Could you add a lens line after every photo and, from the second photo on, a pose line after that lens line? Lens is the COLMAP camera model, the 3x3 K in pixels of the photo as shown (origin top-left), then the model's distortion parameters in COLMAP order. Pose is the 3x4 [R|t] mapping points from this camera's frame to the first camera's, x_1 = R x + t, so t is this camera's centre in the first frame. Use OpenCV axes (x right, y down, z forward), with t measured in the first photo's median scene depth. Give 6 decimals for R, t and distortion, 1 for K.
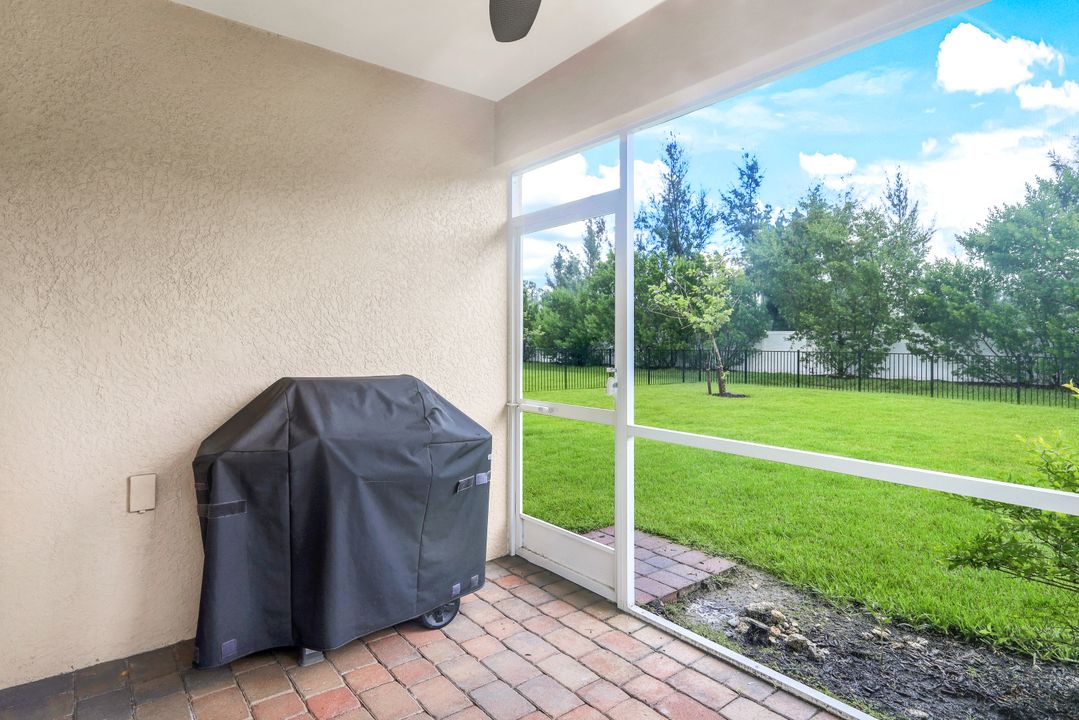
lens RADIAL K [[577.6, 0, 513.1], [0, 577.6, 329.1], [0, 0, 1]] dist [-0.031037, -0.000384]
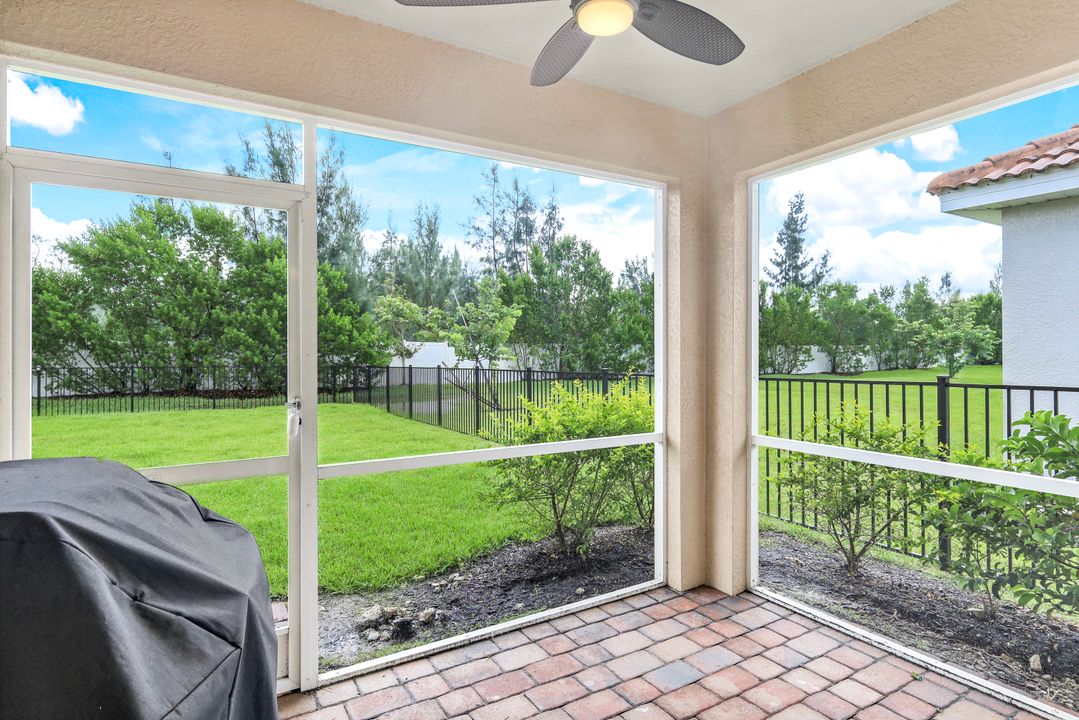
lens RADIAL K [[582.9, 0, 549.7], [0, 582.9, 357.5], [0, 0, 1]] dist [0.002721, 0.000433]
pose [[0.088238, -0.019843, 0.995902, -0.456235], [-0.014705, 0.999667, 0.021220, -0.018226], [-0.995991, -0.016517, 0.087917, 0.418581]]
